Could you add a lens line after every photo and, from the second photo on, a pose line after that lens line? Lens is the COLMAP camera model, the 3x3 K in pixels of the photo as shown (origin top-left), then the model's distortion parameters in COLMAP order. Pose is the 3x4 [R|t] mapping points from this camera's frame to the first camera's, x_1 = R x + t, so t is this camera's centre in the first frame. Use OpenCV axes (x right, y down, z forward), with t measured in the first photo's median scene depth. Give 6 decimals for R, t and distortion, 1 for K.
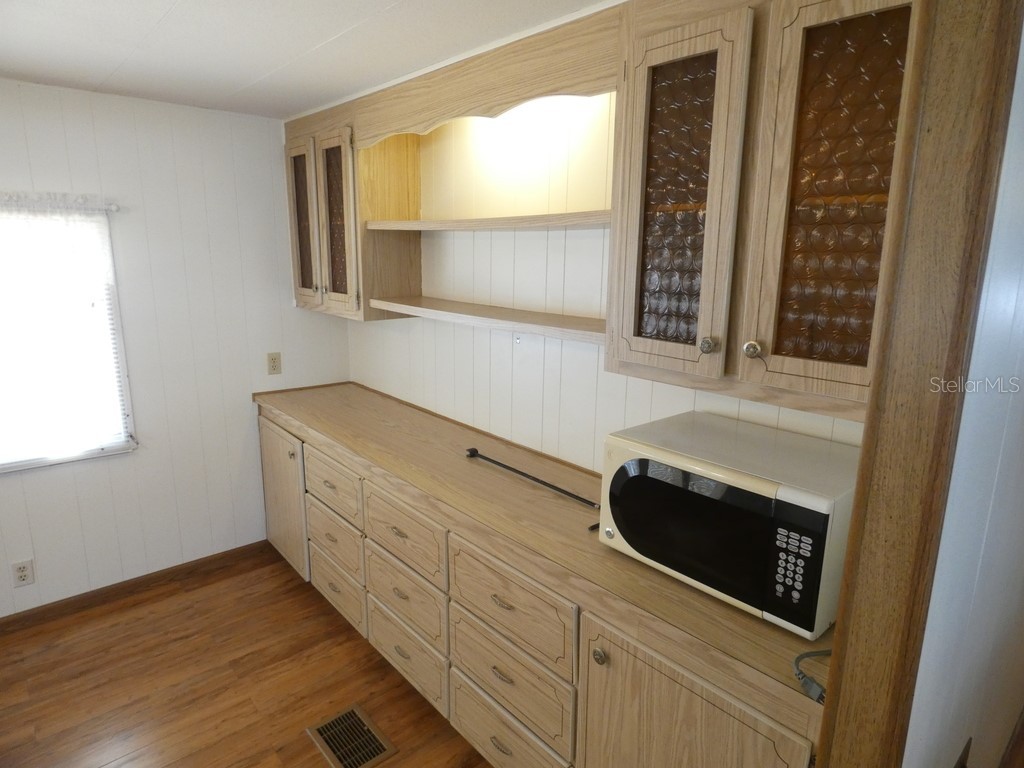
lens RADIAL K [[584.4, 0, 539.9], [0, 584.4, 372.7], [0, 0, 1]] dist [0.001747, 0.000341]
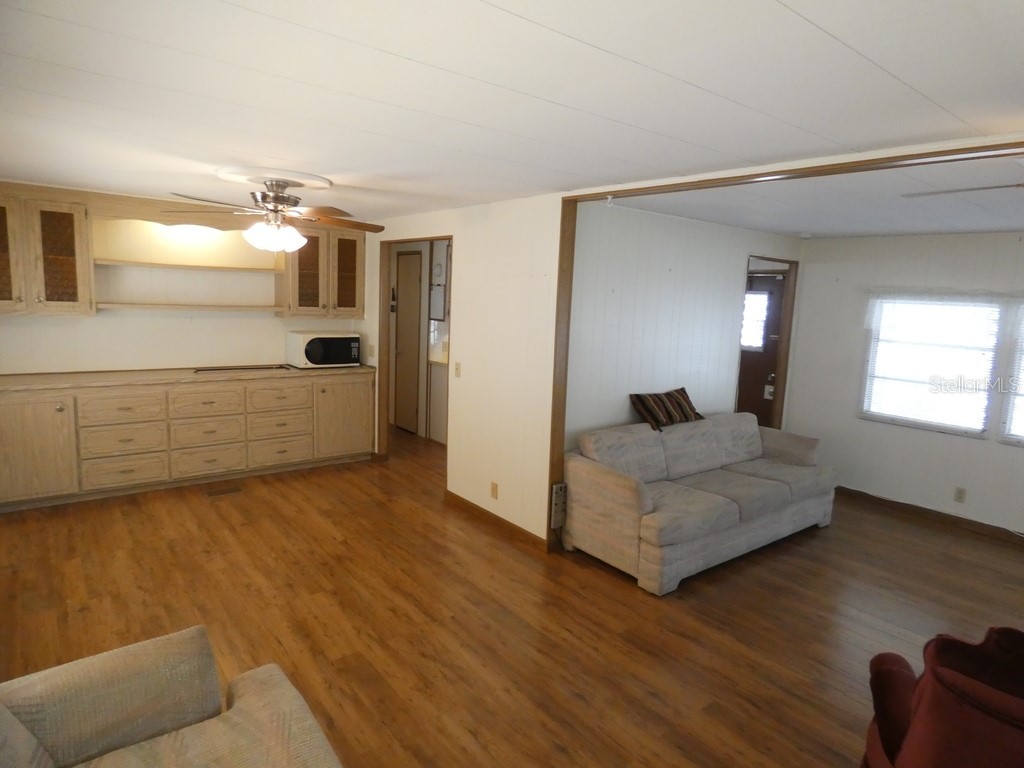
lens RADIAL K [[608.4, 0, 524.5], [0, 608.4, 378.4], [0, 0, 1]] dist [-0.009336, 0.000075]
pose [[0.076104, -0.156138, 0.984799, -2.044645], [0.158368, 0.977019, 0.142666, 0.032267], [-0.984443, 0.145104, 0.099083, -0.380194]]
